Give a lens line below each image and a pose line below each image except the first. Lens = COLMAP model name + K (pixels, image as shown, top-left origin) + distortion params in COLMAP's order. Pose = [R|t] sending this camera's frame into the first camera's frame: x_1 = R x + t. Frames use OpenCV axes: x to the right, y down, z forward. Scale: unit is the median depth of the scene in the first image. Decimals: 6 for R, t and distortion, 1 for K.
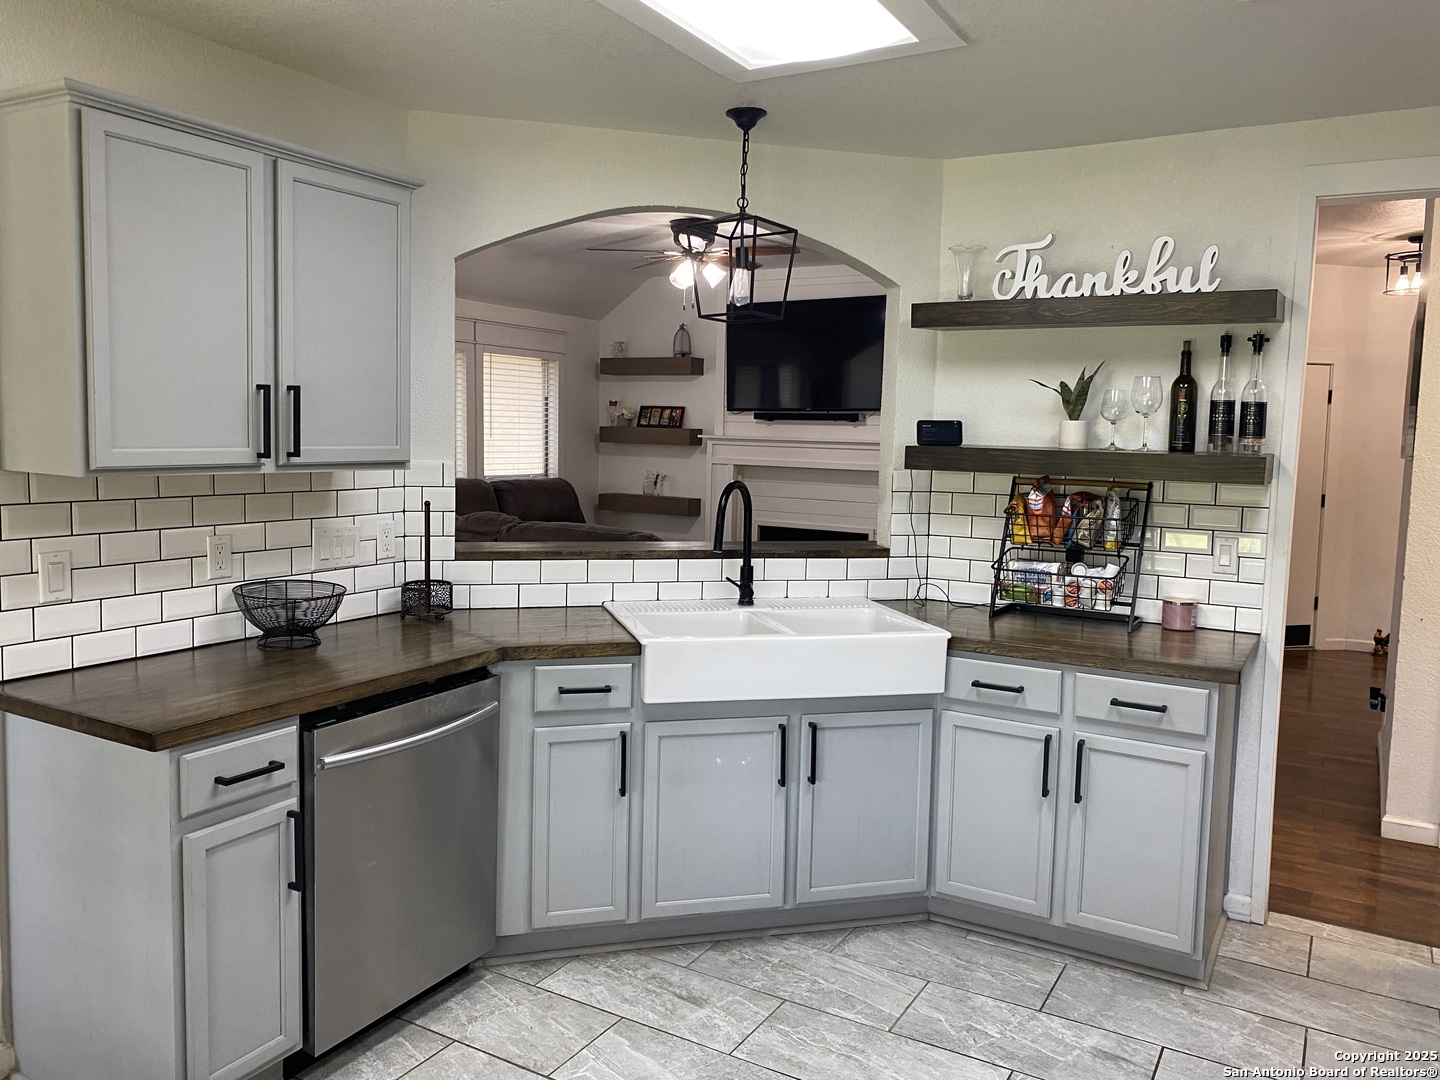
lens RADIAL K [[1098.6, 0, 720.0], [0, 1098.6, 537.3], [0, 0, 1]] dist [0.007434, 0.000008]
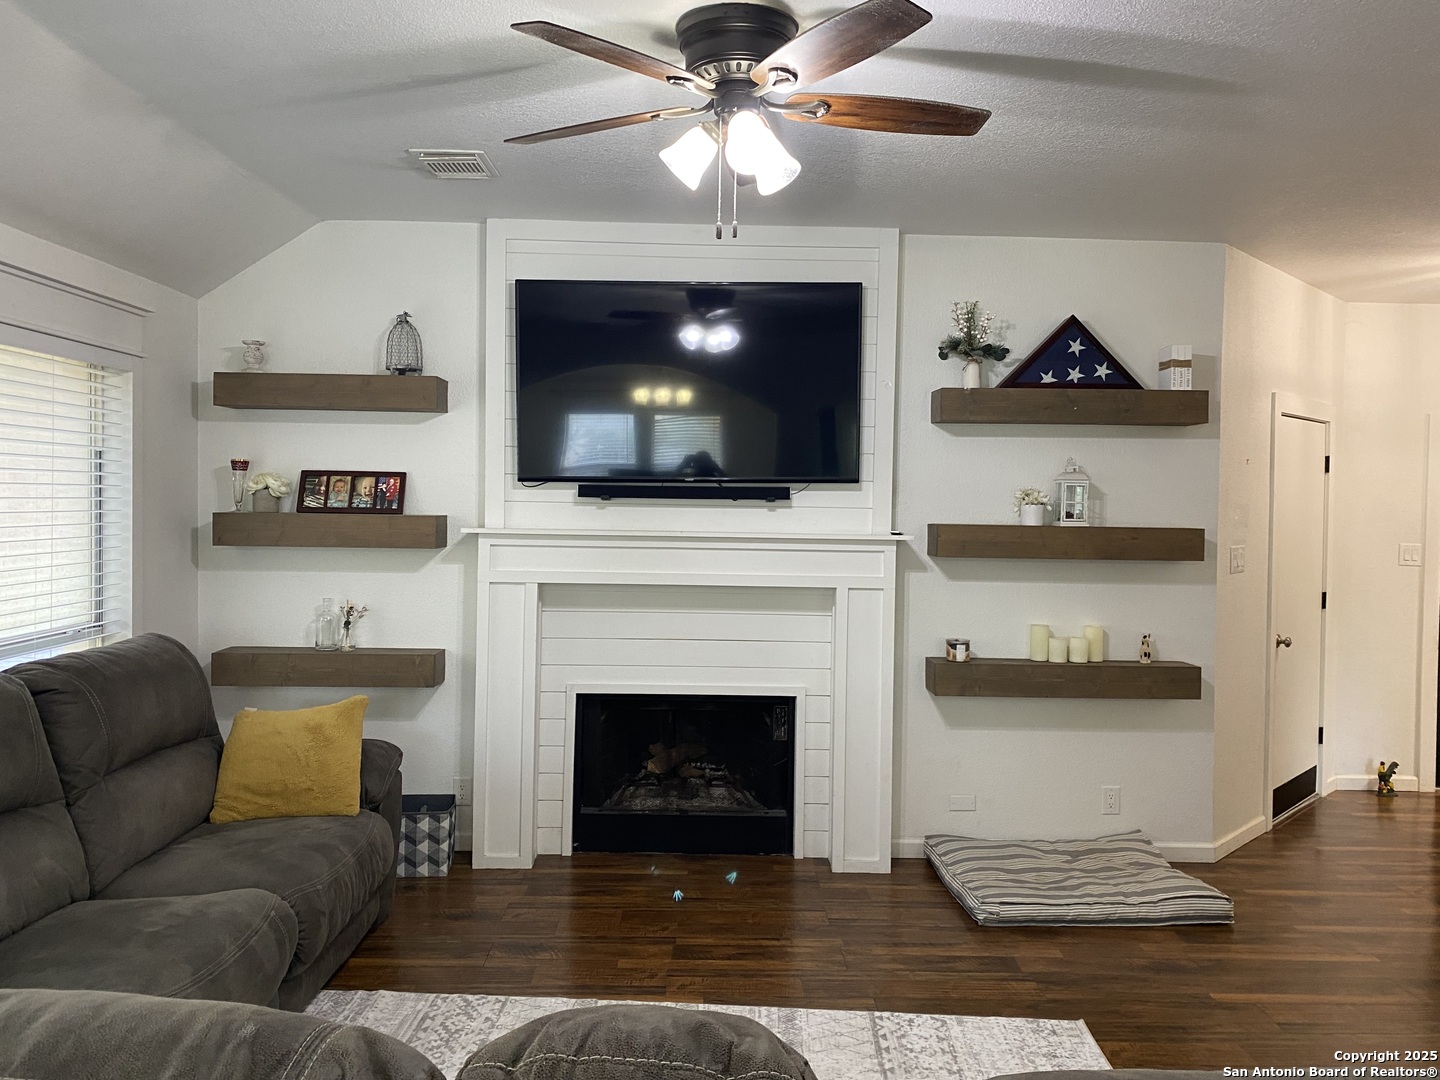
lens RADIAL K [[1098.6, 0, 723.5], [0, 1098.6, 534.6], [0, 0, 1]] dist [0.007434, 0.000008]
pose [[0.850693, -0.030487, 0.524778, -0.175872], [0.057995, 0.997666, -0.036052, -0.062470], [-0.522454, 0.061104, 0.850475, 0.484597]]
